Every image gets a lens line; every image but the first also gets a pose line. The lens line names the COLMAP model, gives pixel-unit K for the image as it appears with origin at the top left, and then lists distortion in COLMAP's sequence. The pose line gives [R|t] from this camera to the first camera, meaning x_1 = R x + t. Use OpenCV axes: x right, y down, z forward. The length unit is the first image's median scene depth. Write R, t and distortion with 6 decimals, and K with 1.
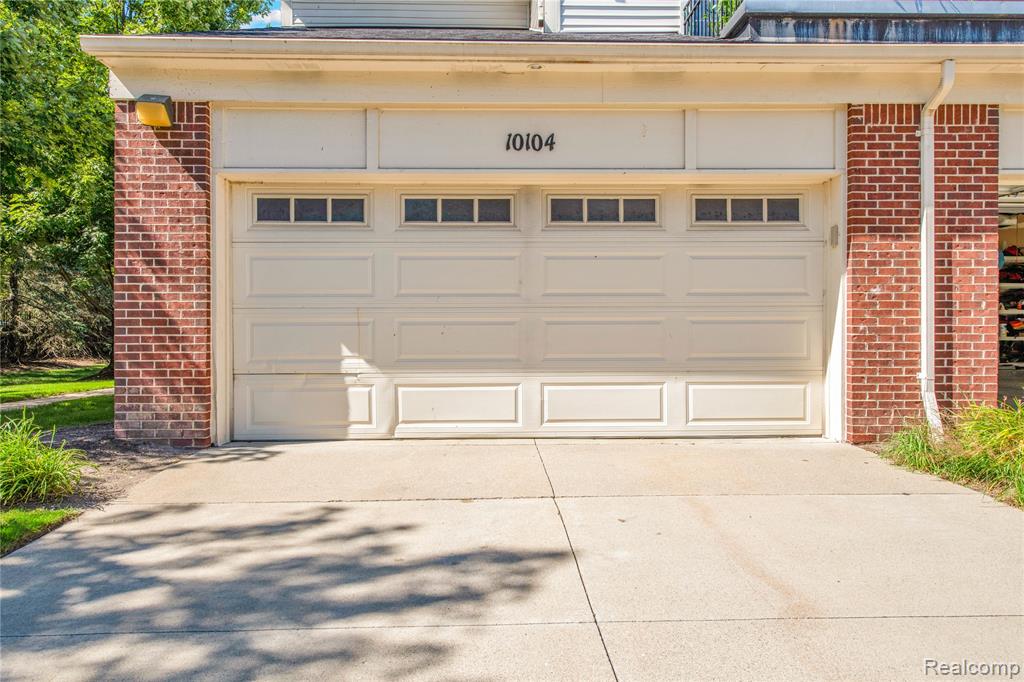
lens RADIAL K [[708.6, 0, 512.0], [0, 708.6, 341.0], [0, 0, 1]] dist [0.002232, -0.001578]
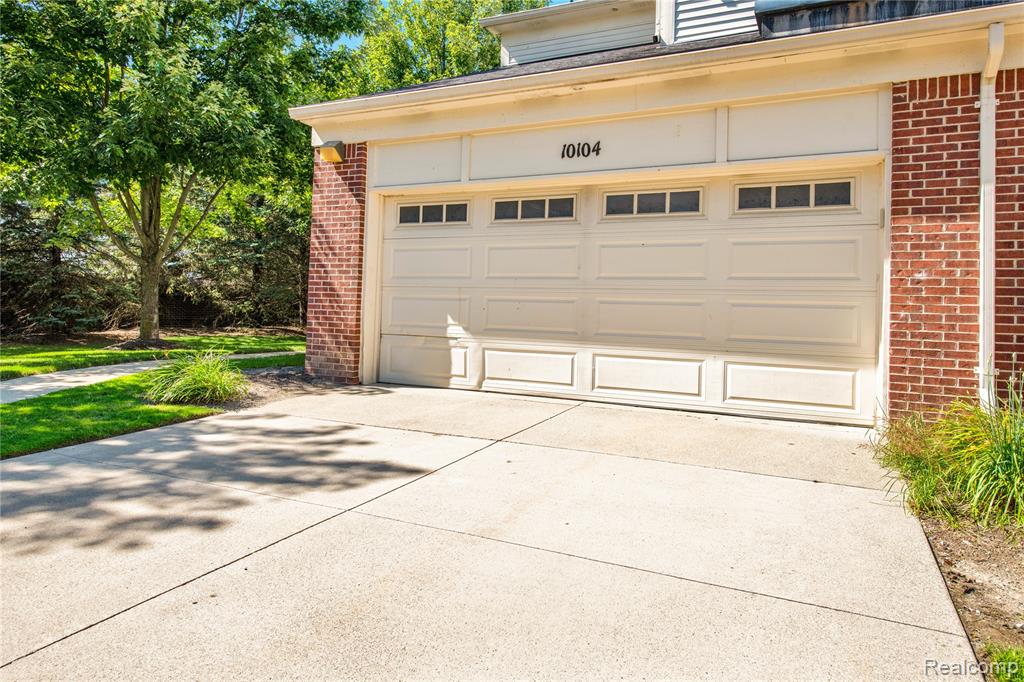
lens RADIAL K [[646.2, 0, 512.0], [0, 646.2, 293.8], [0, 0, 1]] dist [-0.002723, -0.001420]
pose [[0.885825, 0.017067, -0.463705, 0.429336], [-0.035527, 0.998885, -0.031103, -0.001414], [0.462657, 0.044026, 0.885443, -0.003876]]
